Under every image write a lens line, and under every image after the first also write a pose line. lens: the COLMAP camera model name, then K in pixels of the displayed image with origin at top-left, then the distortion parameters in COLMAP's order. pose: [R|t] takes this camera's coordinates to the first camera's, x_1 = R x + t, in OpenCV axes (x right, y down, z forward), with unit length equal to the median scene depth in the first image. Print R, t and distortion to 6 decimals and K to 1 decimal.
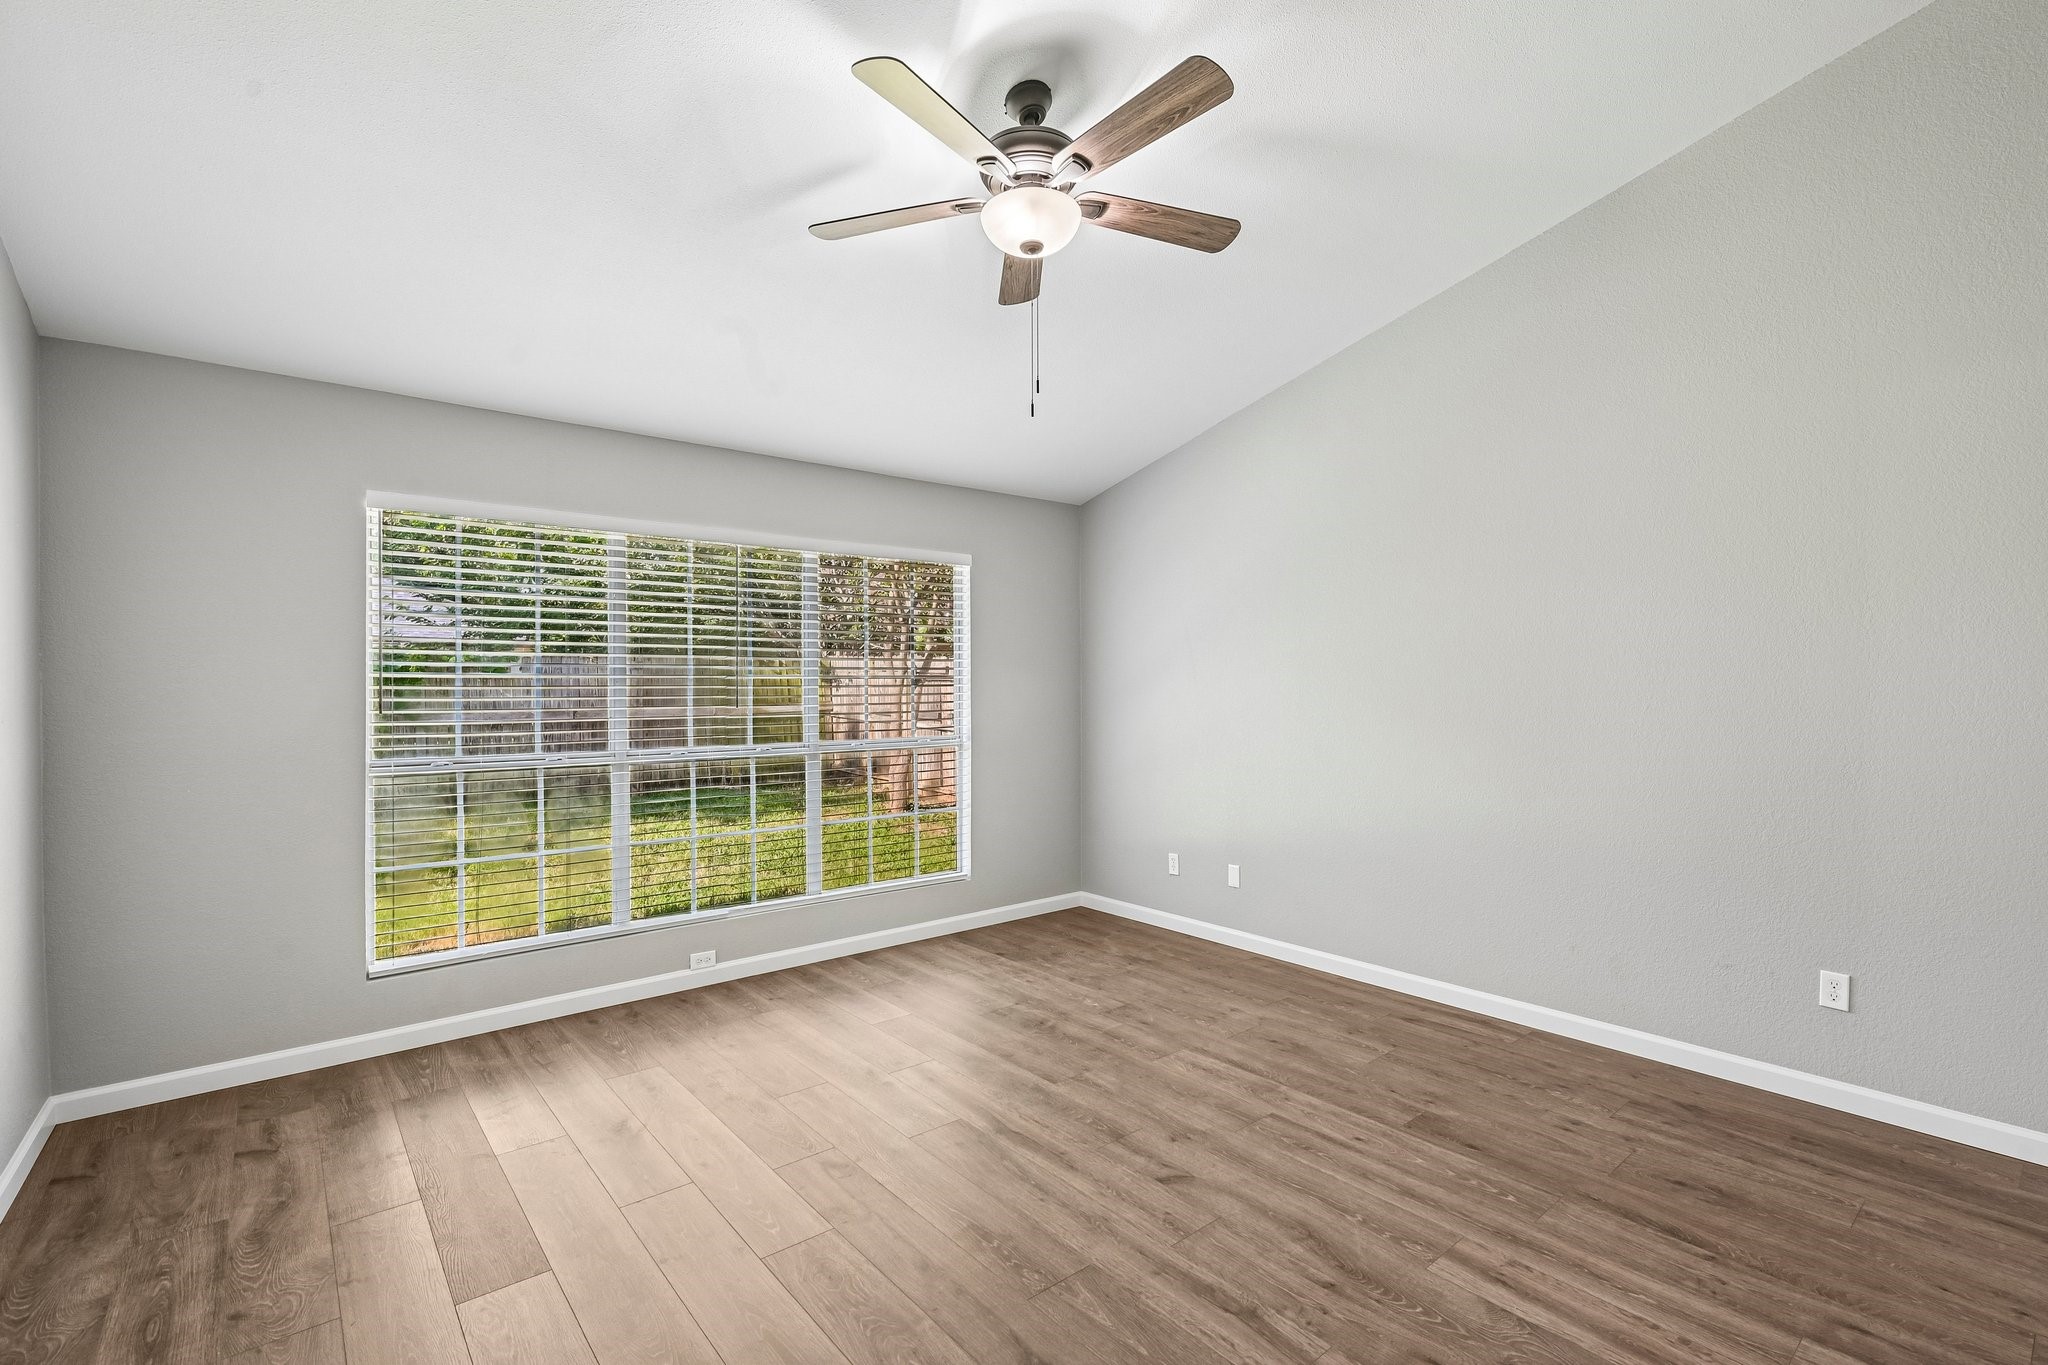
lens RADIAL K [[927.3, 0, 1028.5], [0, 927.3, 695.0], [0, 0, 1]] dist [0.105550, -0.000009]
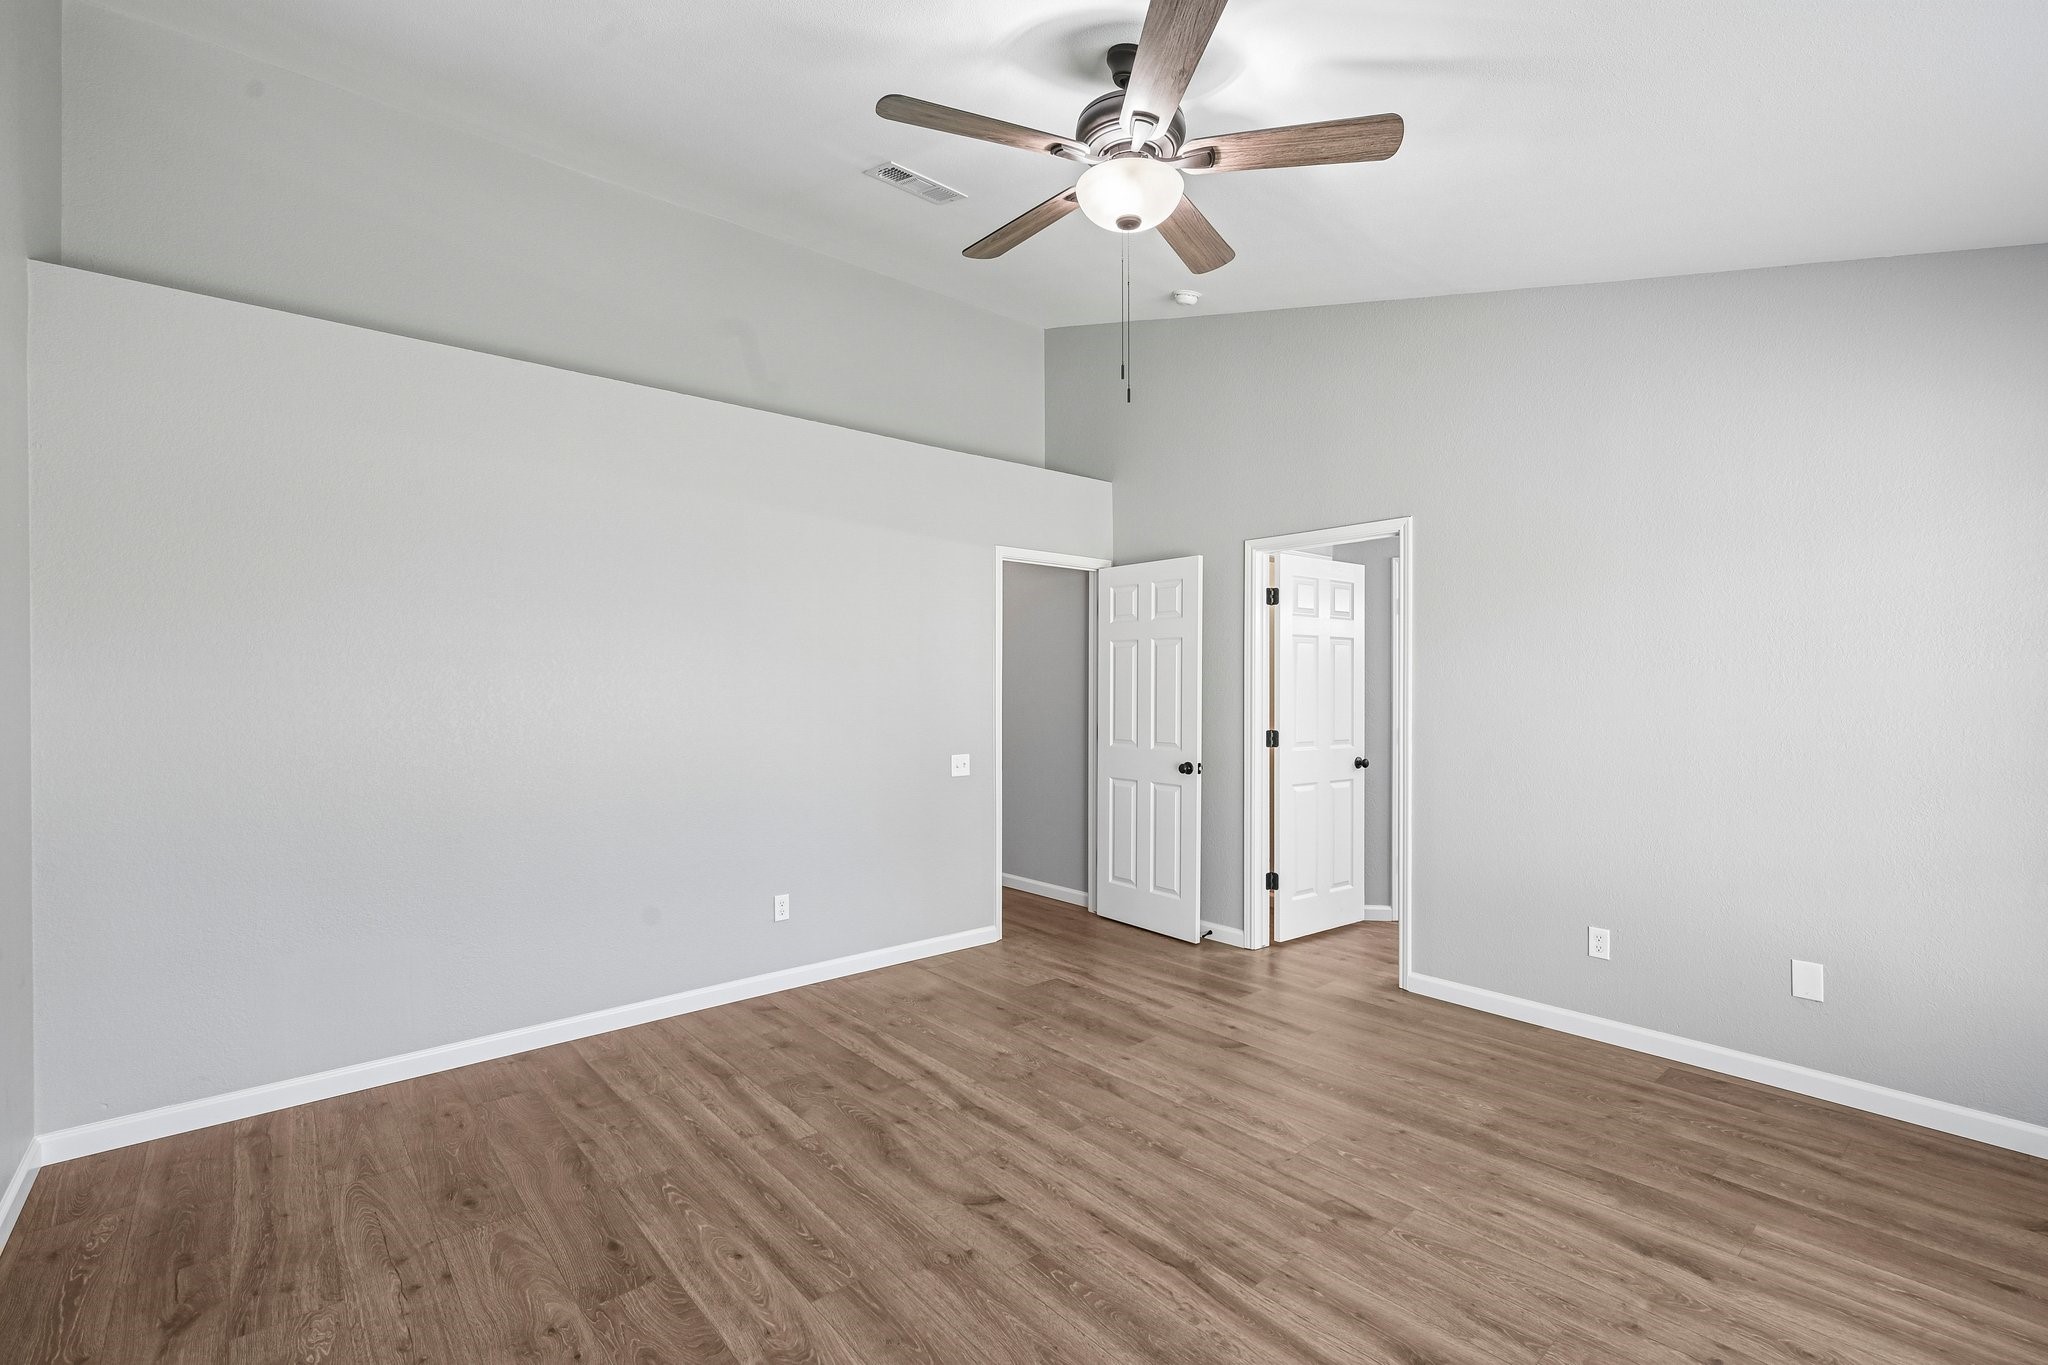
lens RADIAL K [[927.3, 0, 1028.5], [0, 927.3, 695.0], [0, 0, 1]] dist [0.105550, -0.000009]
pose [[-0.999766, 0.001768, -0.021556, 0.138141], [0.001461, 0.999898, 0.014237, -0.017623], [0.021578, 0.014202, -0.999666, 2.086706]]
